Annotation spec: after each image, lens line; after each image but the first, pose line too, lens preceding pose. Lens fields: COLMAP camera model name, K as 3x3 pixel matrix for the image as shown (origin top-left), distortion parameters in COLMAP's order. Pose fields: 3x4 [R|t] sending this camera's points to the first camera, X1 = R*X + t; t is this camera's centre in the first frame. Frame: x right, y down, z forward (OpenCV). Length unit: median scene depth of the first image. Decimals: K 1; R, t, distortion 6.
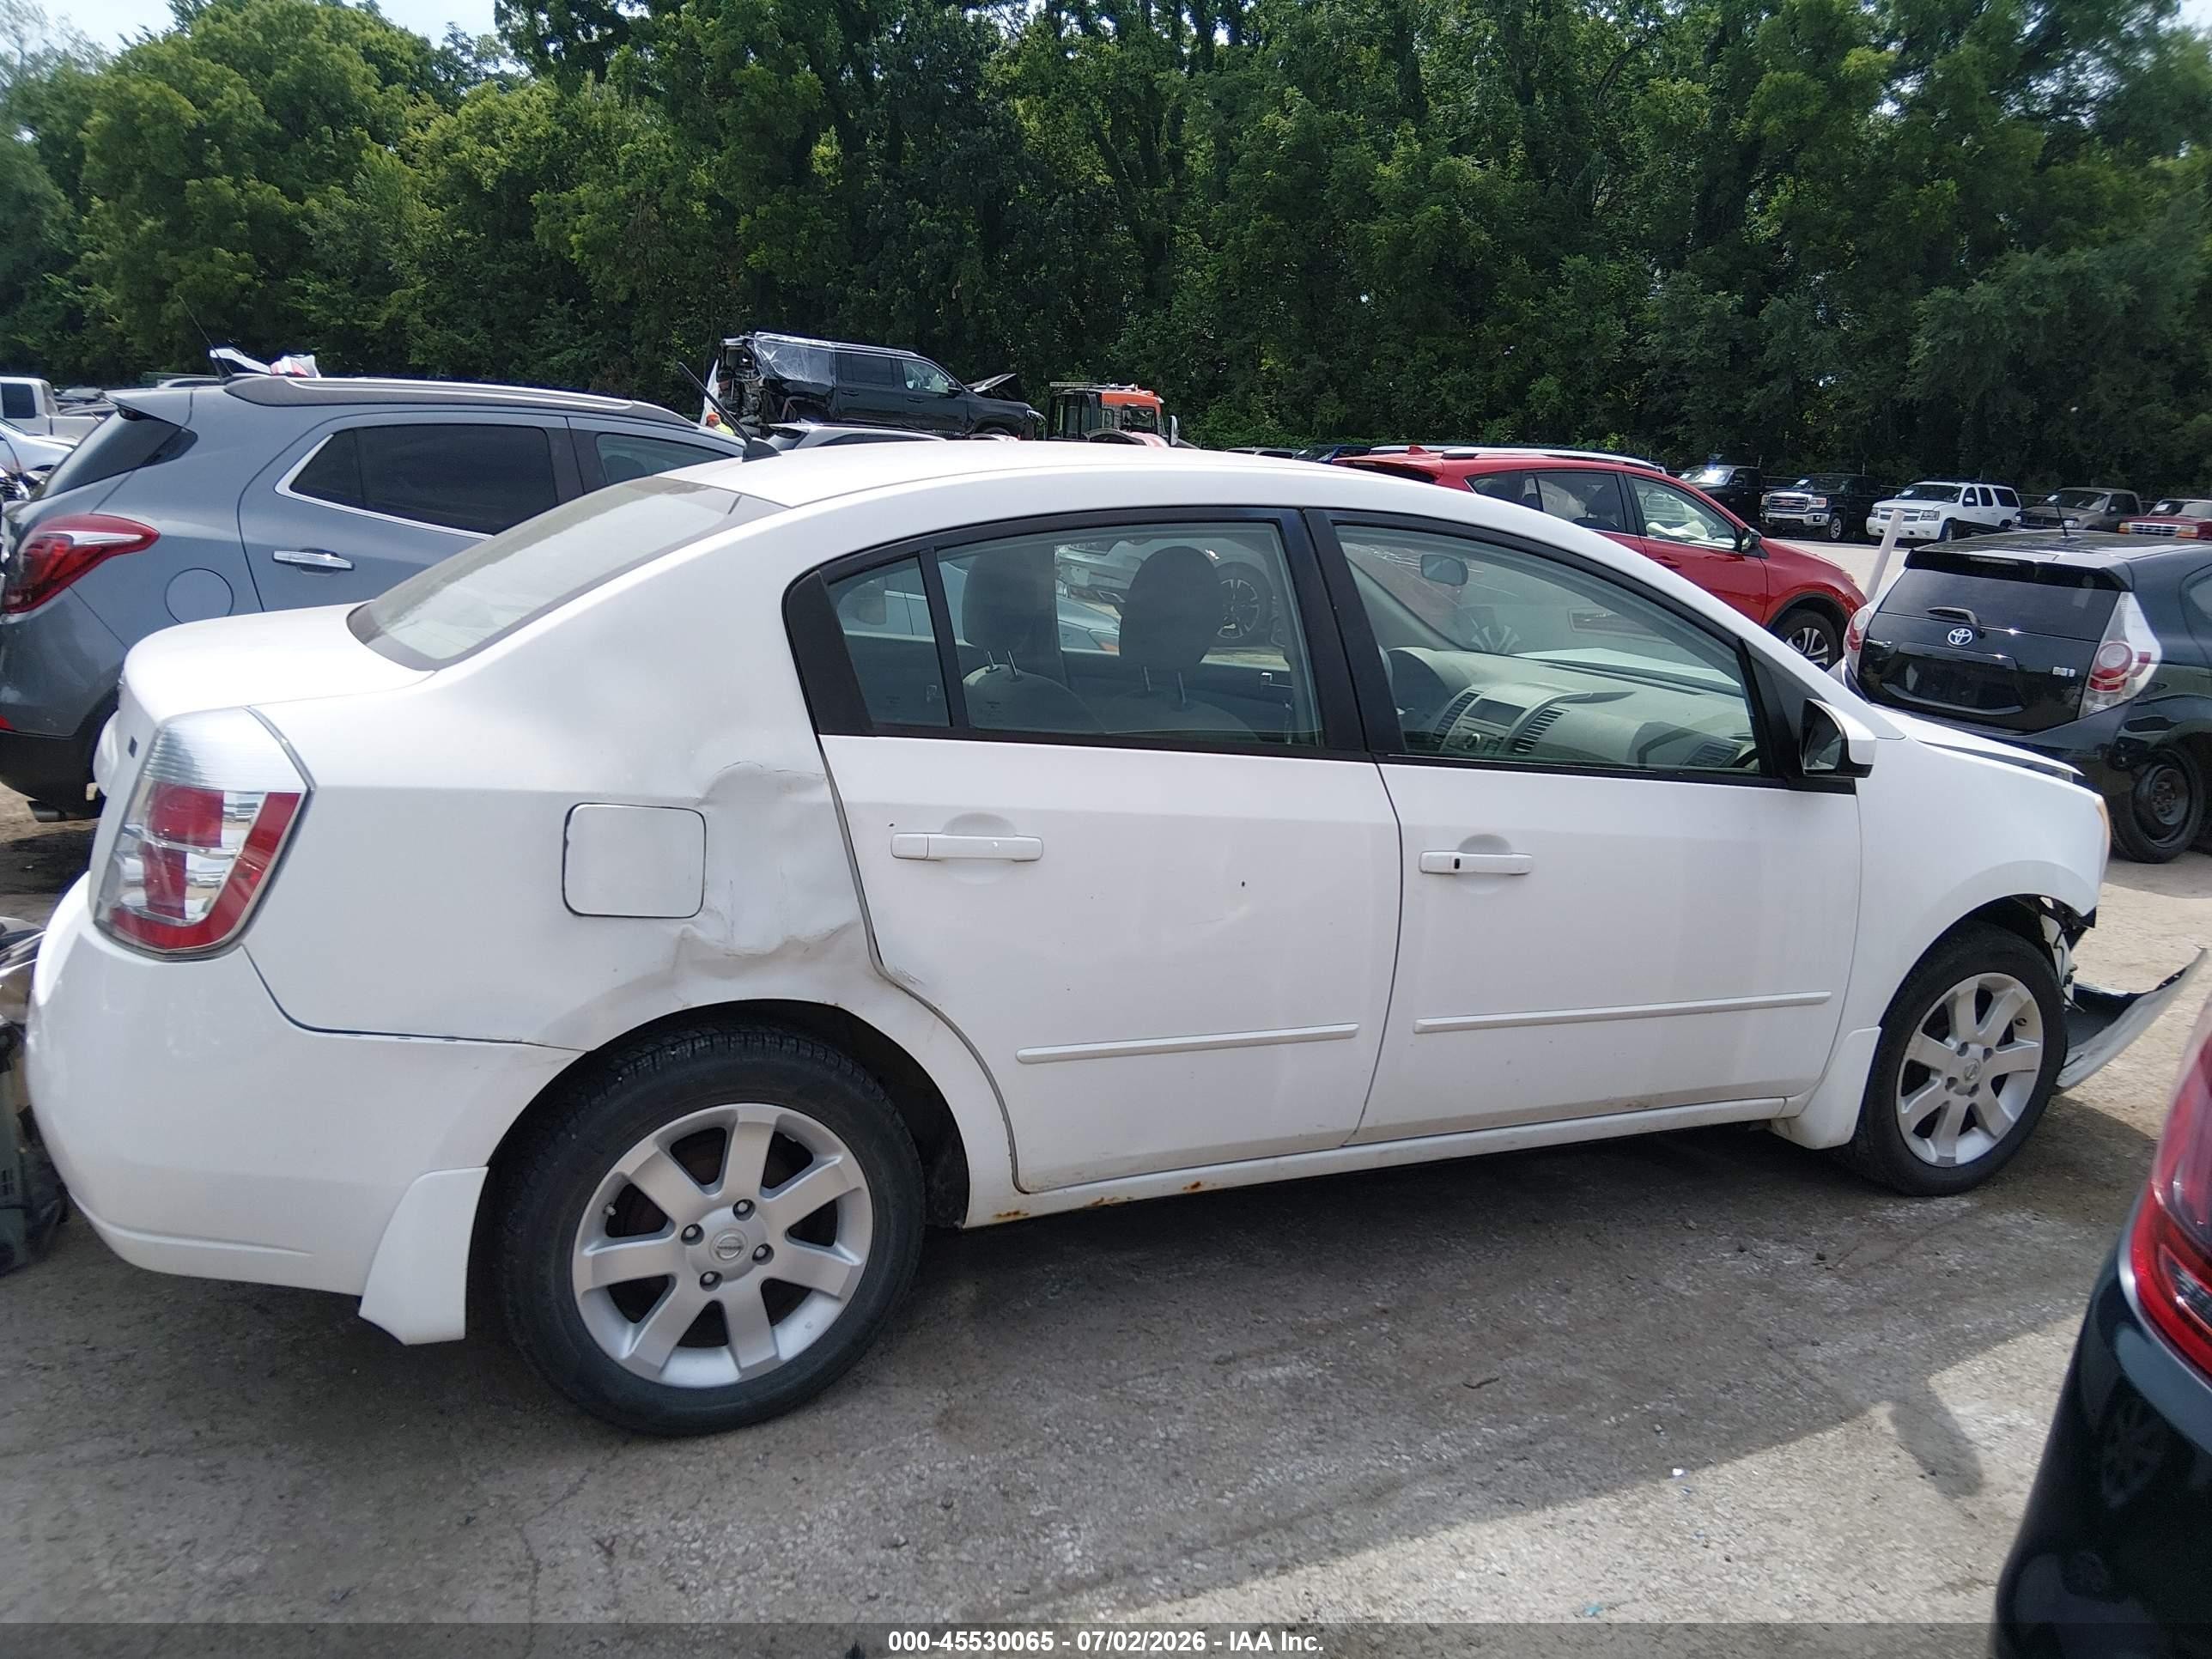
lens RADIAL K [[1658.1, 0, 1101.8], [0, 1658.1, 828.0], [0, 0, 1]] dist [0.037889, -0.074563]
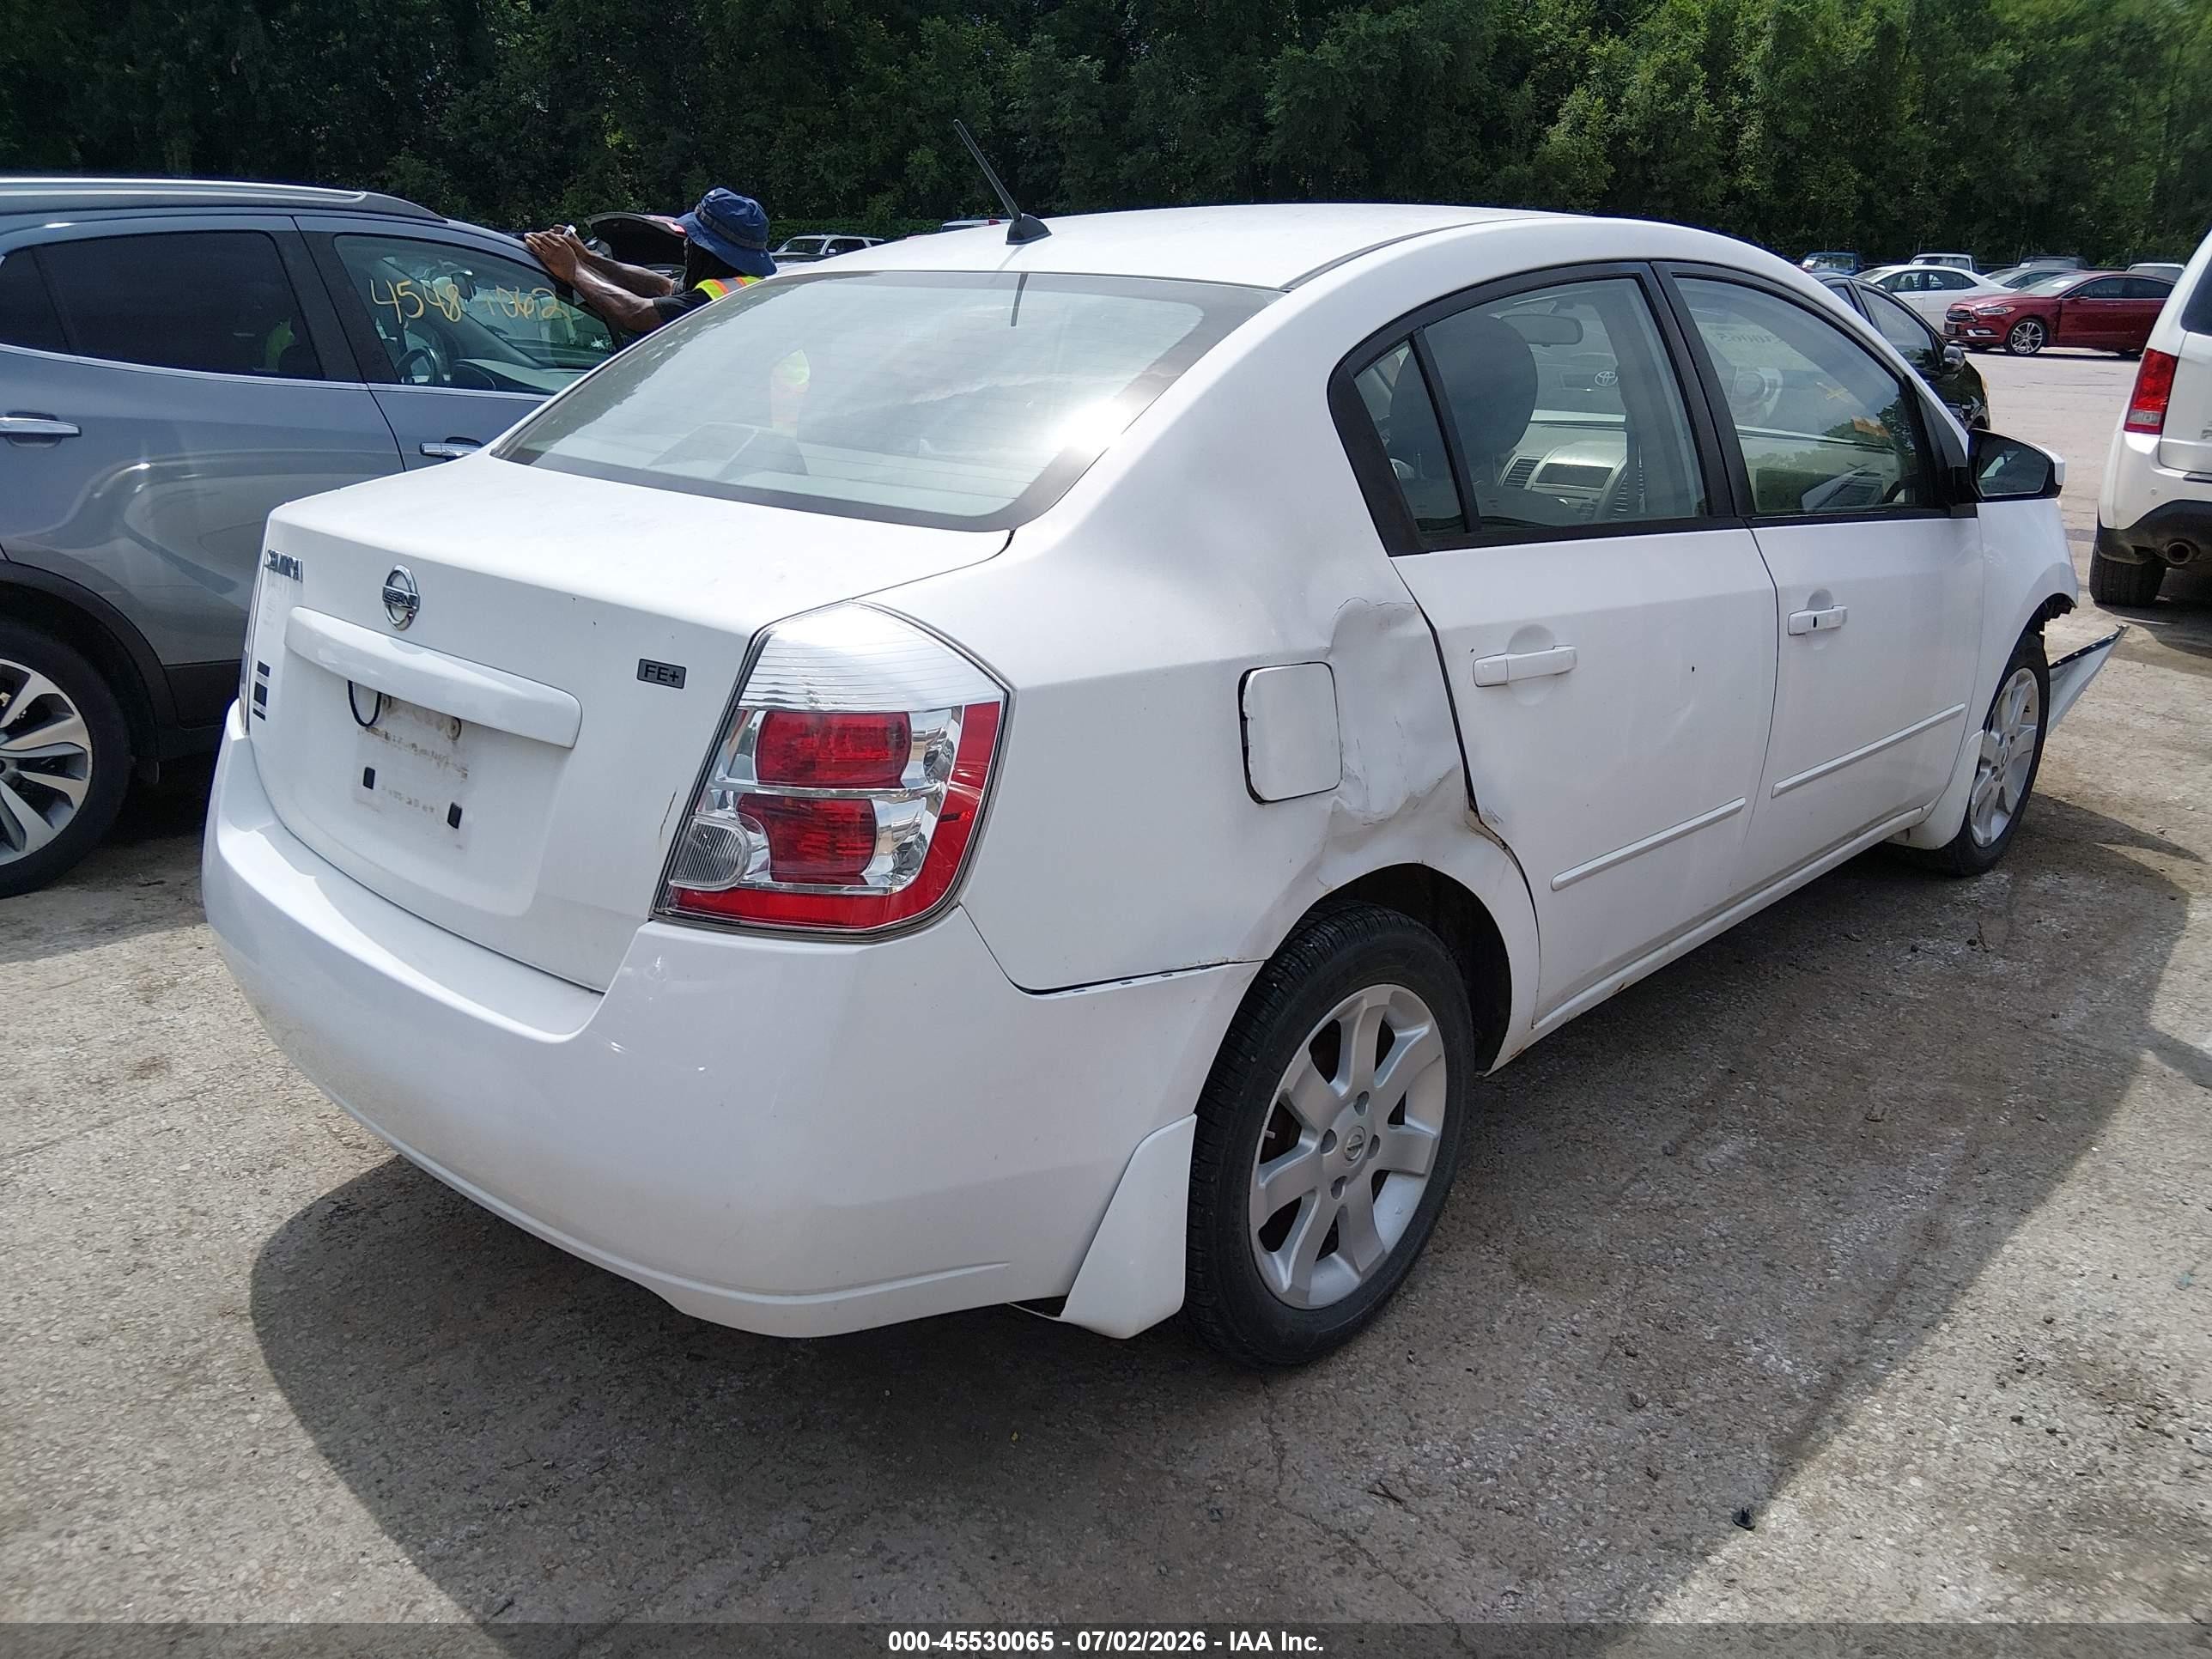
lens RADIAL K [[1658.1, 0, 1092.0], [0, 1658.1, 832.2], [0, 0, 1]] dist [0.037889, -0.074563]
pose [[0.930616, -0.161138, 0.328616, -0.502299], [0.119664, 0.982479, 0.142882, -0.047165], [-0.345882, -0.093644, 0.933593, 0.184947]]
